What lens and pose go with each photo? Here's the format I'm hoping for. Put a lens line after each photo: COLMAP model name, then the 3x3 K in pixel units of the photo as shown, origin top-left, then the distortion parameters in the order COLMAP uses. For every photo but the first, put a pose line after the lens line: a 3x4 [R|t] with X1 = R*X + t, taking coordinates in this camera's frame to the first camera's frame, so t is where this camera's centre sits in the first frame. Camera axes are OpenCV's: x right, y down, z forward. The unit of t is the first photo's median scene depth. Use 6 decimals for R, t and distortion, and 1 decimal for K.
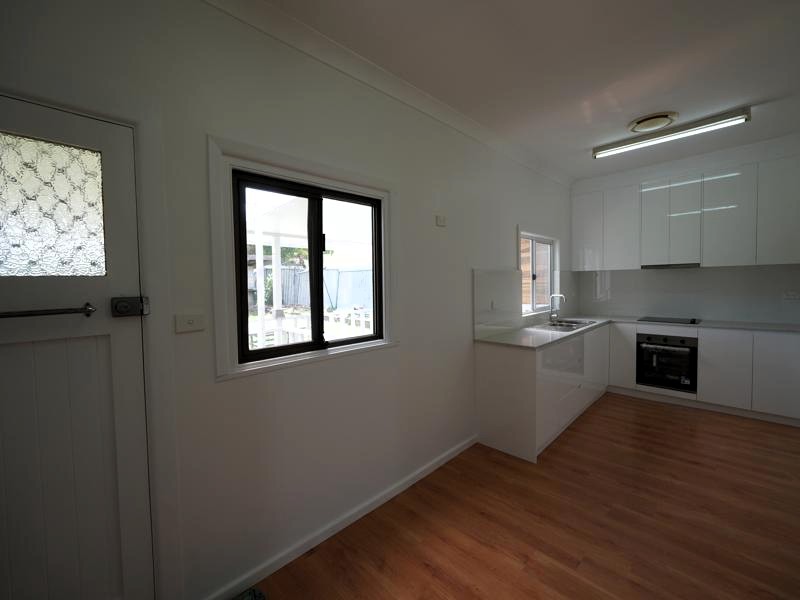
lens RADIAL K [[335.8, 0, 399.0], [0, 335.8, 296.3], [0, 0, 1]] dist [-0.001598, -0.000144]
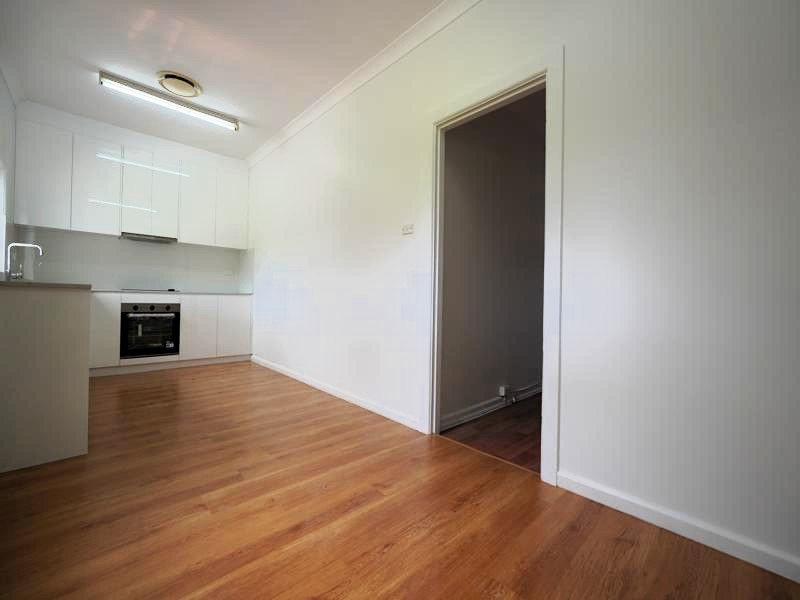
lens RADIAL K [[335.8, 0, 399.2], [0, 335.8, 299.4], [0, 0, 1]] dist [-0.001598, -0.000144]
pose [[0.019521, 0.028102, 0.999414, -0.209147], [0.022042, 0.999350, -0.028530, 0.154989], [-0.999566, 0.022586, 0.018889, 0.243548]]
